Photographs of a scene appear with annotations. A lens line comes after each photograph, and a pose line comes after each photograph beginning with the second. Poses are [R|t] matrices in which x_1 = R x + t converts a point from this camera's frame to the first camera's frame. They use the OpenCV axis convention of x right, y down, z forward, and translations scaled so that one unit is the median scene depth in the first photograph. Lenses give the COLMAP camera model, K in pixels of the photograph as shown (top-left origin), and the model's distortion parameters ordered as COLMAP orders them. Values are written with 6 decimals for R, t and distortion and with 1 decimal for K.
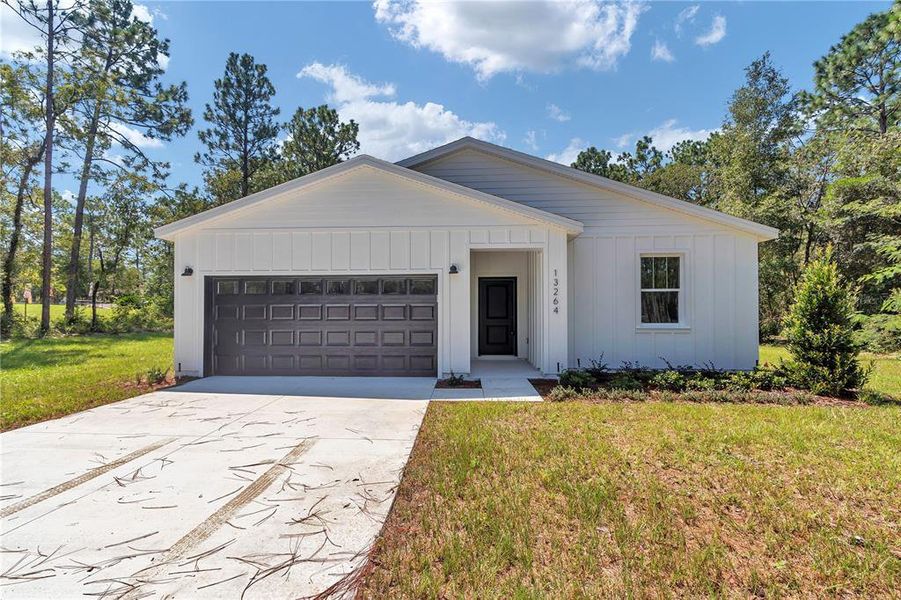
lens RADIAL K [[413.0, 0, 448.7], [0, 413.0, 303.5], [0, 0, 1]] dist [0.002702, 0.000062]
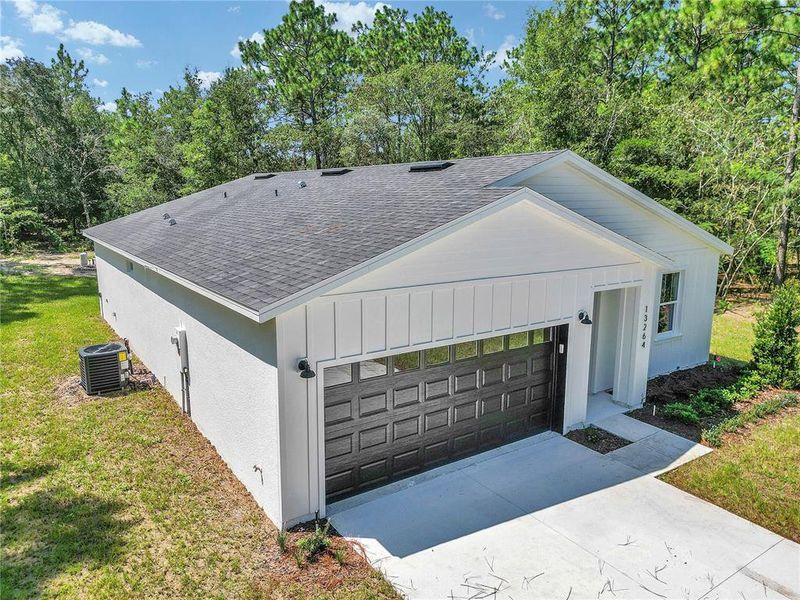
lens RADIAL K [[562.4, 0, 400.0], [0, 562.4, 300.0], [0, 0, 1]] dist [0.072087, -0.067747]
pose [[0.795124, -0.105519, 0.597197, -1.002197], [-0.015603, 0.980861, 0.194083, -0.340102], [-0.606246, -0.163638, 0.778259, 0.273527]]
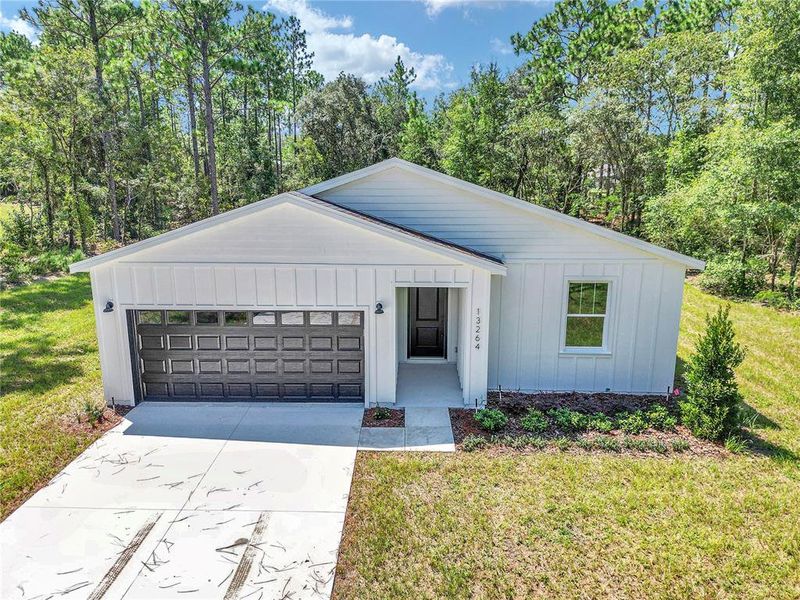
lens RADIAL K [[562.4, 0, 400.0], [0, 562.4, 300.0], [0, 0, 1]] dist [0.072087, -0.067747]
pose [[0.999603, -0.003384, 0.027957, 0.023440], [-0.003169, 0.972930, 0.231080, -0.405496], [-0.027982, -0.231077, 0.972533, -0.332878]]
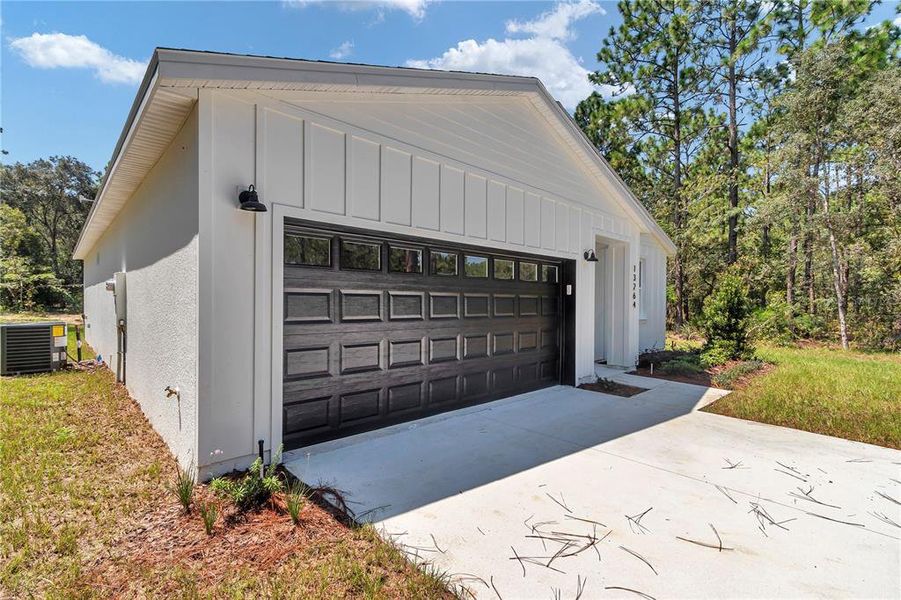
lens RADIAL K [[413.0, 0, 448.7], [0, 413.0, 303.5], [0, 0, 1]] dist [0.002702, 0.000062]
pose [[0.687658, 0.003331, 0.726027, -0.776974], [-0.022708, 0.999599, 0.016922, 0.007253], [-0.725680, -0.028123, 0.687458, 0.594985]]
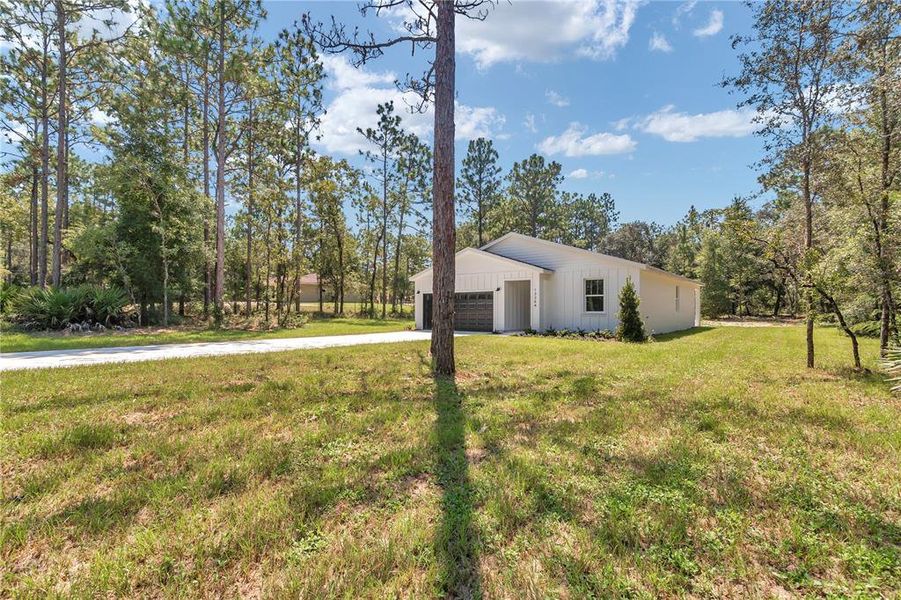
lens RADIAL K [[413.0, 0, 448.7], [0, 413.0, 303.5], [0, 0, 1]] dist [0.002702, 0.000062]
pose [[0.811045, -0.005812, -0.584955, 1.196296], [0.008139, 0.999966, 0.001350, -0.002181], [0.584928, -0.005856, 0.811064, -1.180611]]
